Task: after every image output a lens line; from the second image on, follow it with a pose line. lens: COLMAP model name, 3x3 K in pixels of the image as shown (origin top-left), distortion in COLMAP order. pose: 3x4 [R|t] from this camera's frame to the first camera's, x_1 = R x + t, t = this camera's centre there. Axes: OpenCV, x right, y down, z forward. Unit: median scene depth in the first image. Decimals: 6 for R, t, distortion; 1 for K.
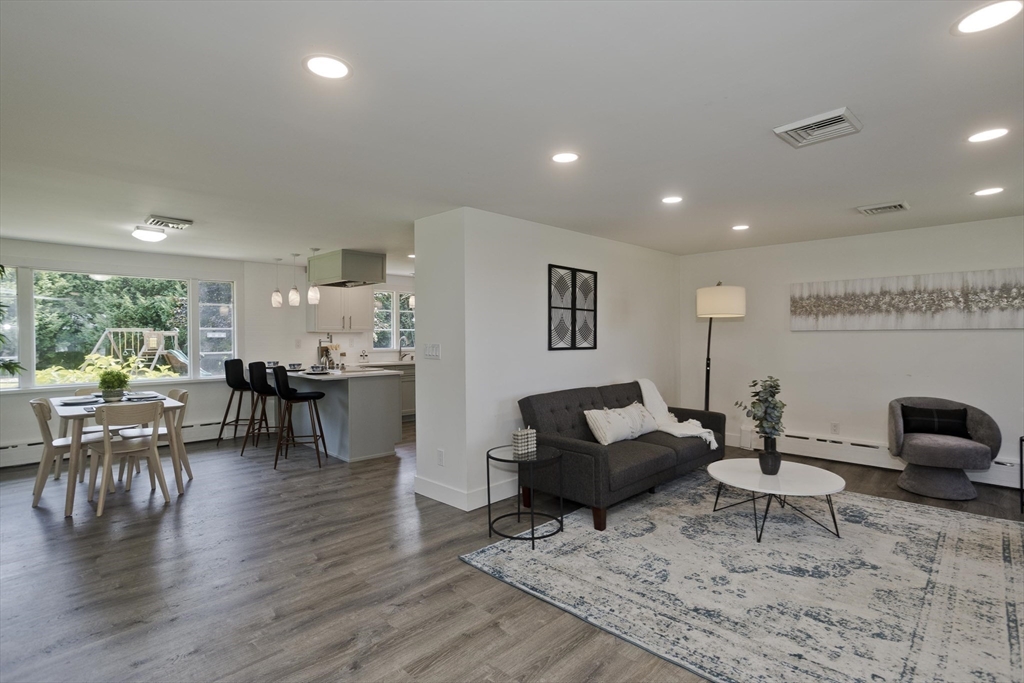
lens RADIAL K [[508.3, 0, 512.0], [0, 508.3, 341.5], [0, 0, 1]] dist [-0.041874, 0.029125]
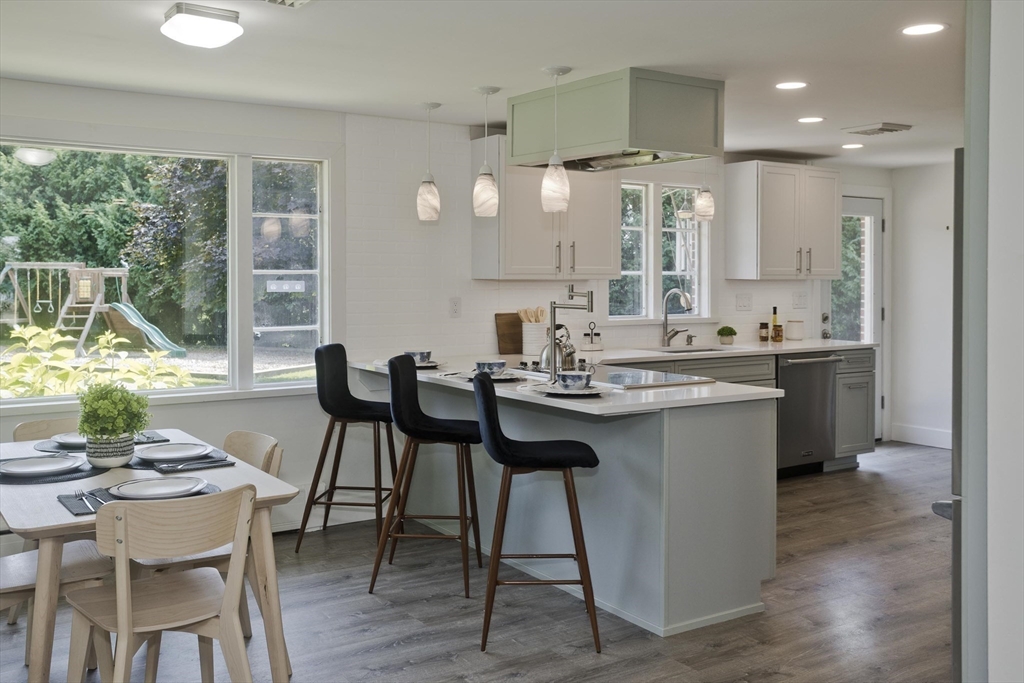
lens RADIAL K [[978.3, 0, 507.3], [0, 978.3, 288.4], [0, 0, 1]] dist [0.010816, 0.008191]
pose [[0.980442, 0.006466, -0.196702, -0.100700], [-0.006080, 0.999978, 0.002567, -0.006138], [0.196715, -0.001321, 0.980460, 0.092499]]
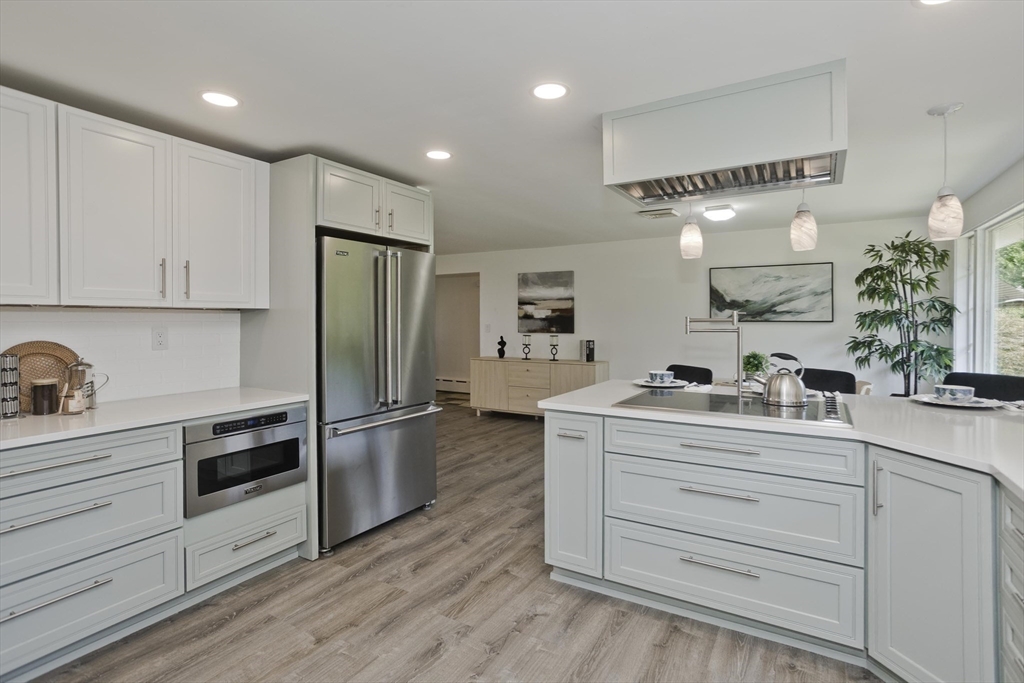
lens RADIAL K [[503.1, 0, 513.2], [0, 503.1, 330.0], [0, 0, 1]] dist [-0.043515, 0.028504]
pose [[-0.972321, 0.008224, -0.233504, -0.034117], [-0.000233, 0.999346, 0.036169, -0.006244], [0.233649, 0.035223, -0.971683, 0.523143]]
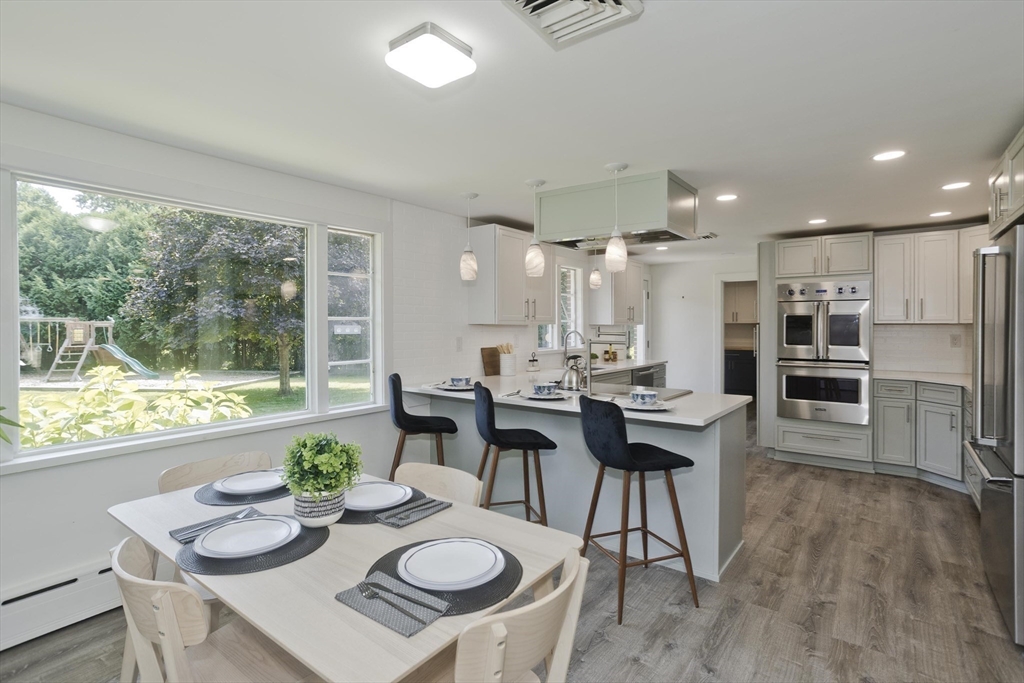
lens RADIAL K [[503.1, 0, 513.2], [0, 503.1, 330.0], [0, 0, 1]] dist [-0.043515, 0.028504]
pose [[0.990473, 0.000069, 0.137710, -0.204166], [0.000516, 0.999991, -0.004212, -0.004355], [-0.137709, 0.004243, 0.990464, 0.181972]]
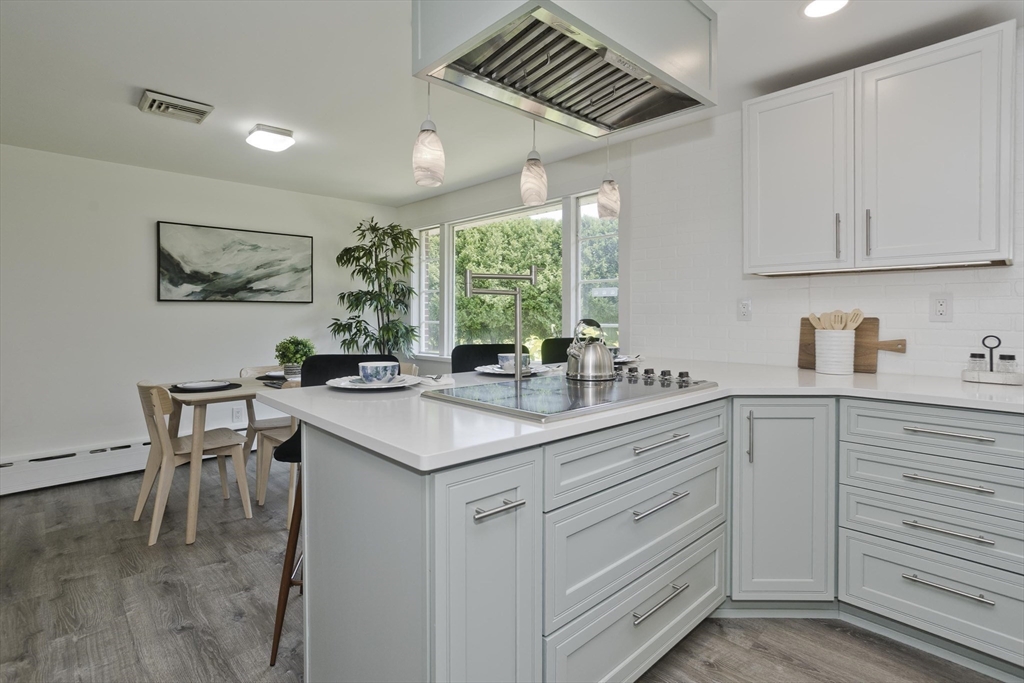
lens RADIAL K [[511.0, 0, 509.2], [0, 511.0, 318.7], [0, 0, 1]] dist [-0.049503, 0.028698]
pose [[-0.031218, 0.008862, -0.999473, -0.018160], [-0.013751, 0.999862, 0.009295, 0.004962], [0.999418, 0.014034, -0.031092, 0.383206]]
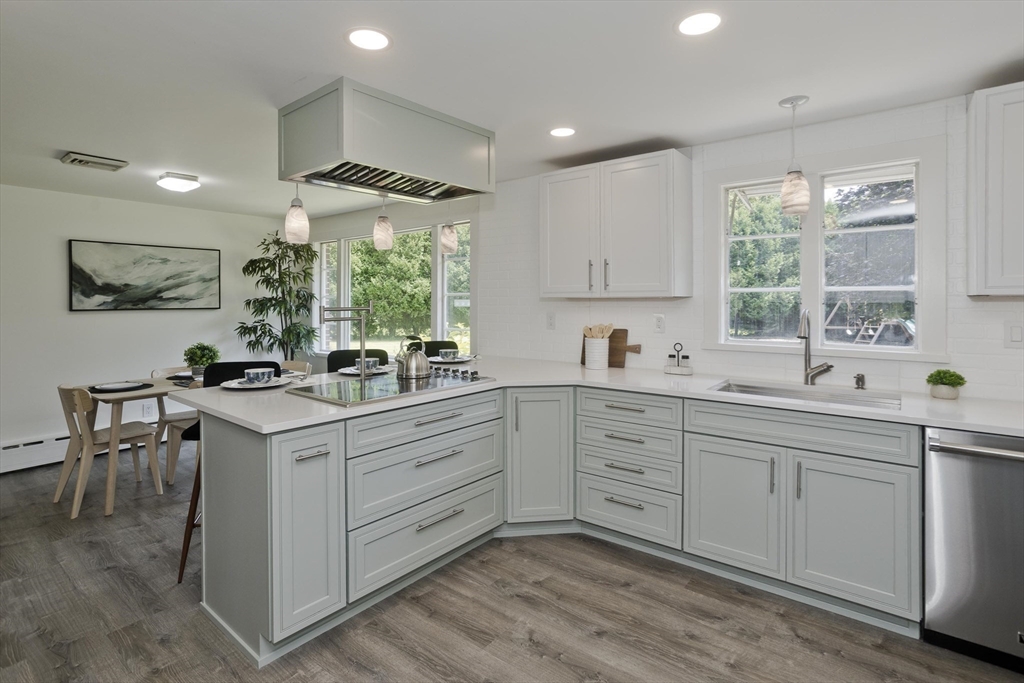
lens RADIAL K [[517.9, 0, 511.1], [0, 517.9, 302.1], [0, 0, 1]] dist [-0.030828, 0.021483]
pose [[0.099593, 0.004767, -0.995017, 0.044389], [-0.009560, 0.999947, 0.003834, -0.007266], [0.994982, 0.009131, 0.099633, 0.415766]]
